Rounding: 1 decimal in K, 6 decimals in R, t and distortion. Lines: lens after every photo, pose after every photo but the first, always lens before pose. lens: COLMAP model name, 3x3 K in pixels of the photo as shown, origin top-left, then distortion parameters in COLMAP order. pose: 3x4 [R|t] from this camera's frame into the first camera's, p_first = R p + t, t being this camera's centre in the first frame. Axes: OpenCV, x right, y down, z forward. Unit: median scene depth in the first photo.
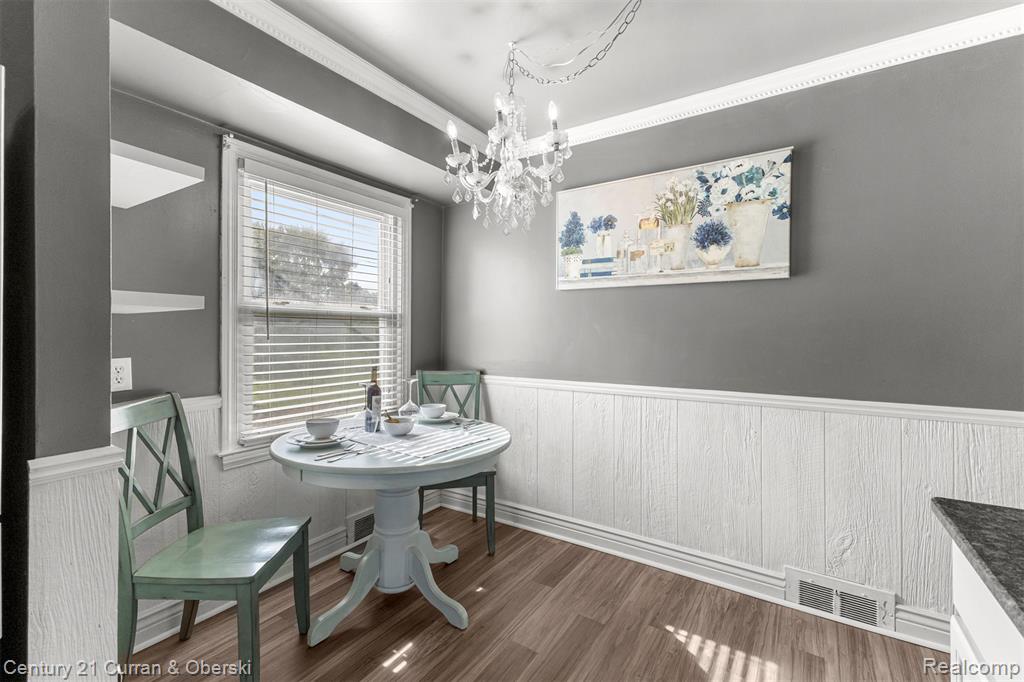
lens RADIAL K [[444.0, 0, 509.6], [0, 444.0, 331.0], [0, 0, 1]] dist [0.012569, -0.001134]
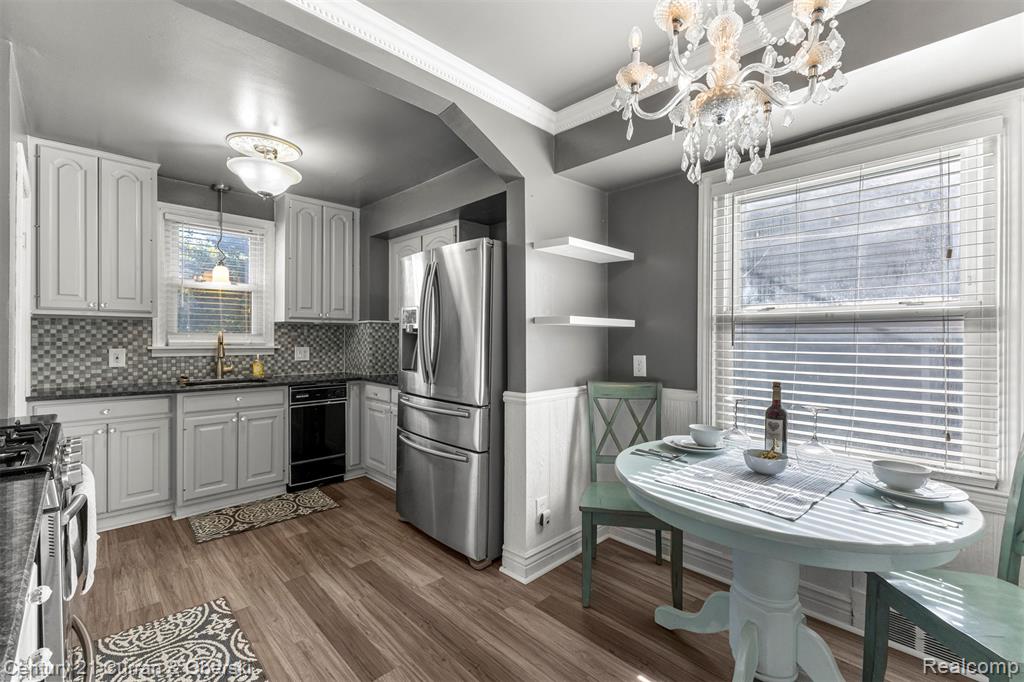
lens RADIAL K [[444.0, 0, 509.5], [0, 444.0, 335.0], [0, 0, 1]] dist [0.012569, -0.001134]
pose [[-0.239533, -0.009571, -0.970841, 0.548865], [-0.006841, 0.999943, -0.008170, 0.005063], [0.970864, 0.004684, -0.239585, 0.706960]]
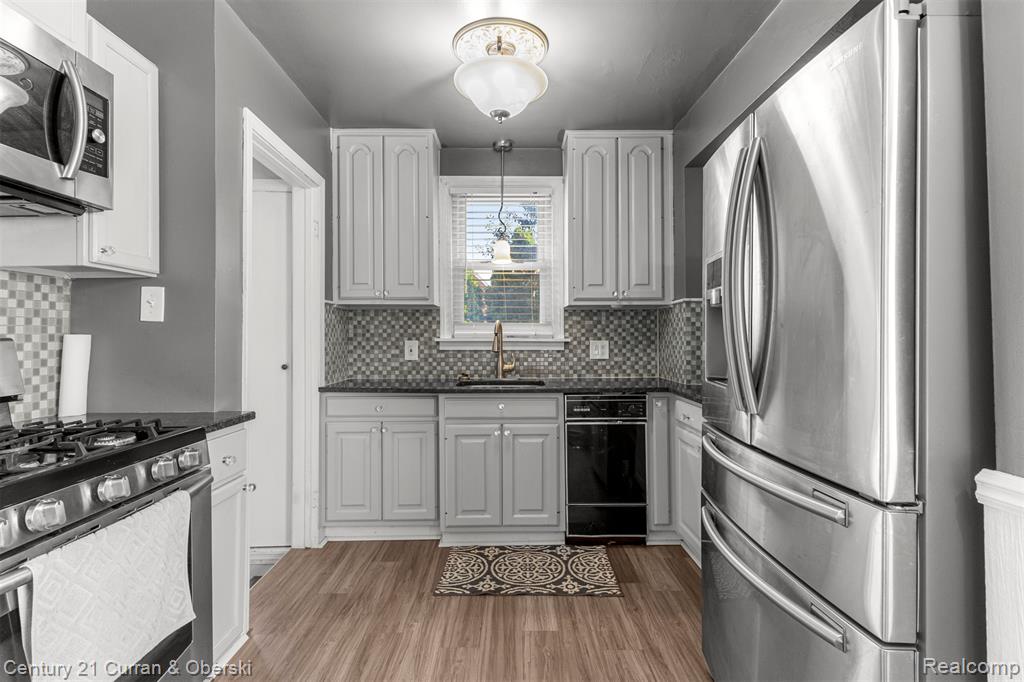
lens RADIAL K [[499.3, 0, 514.5], [0, 499.3, 328.9], [0, 0, 1]] dist [0.009113, -0.001946]
pose [[-0.840201, -0.009171, -0.542197, 0.006838], [-0.000967, 0.999881, -0.015414, 0.033688], [0.542274, -0.012426, -0.840110, 0.566020]]
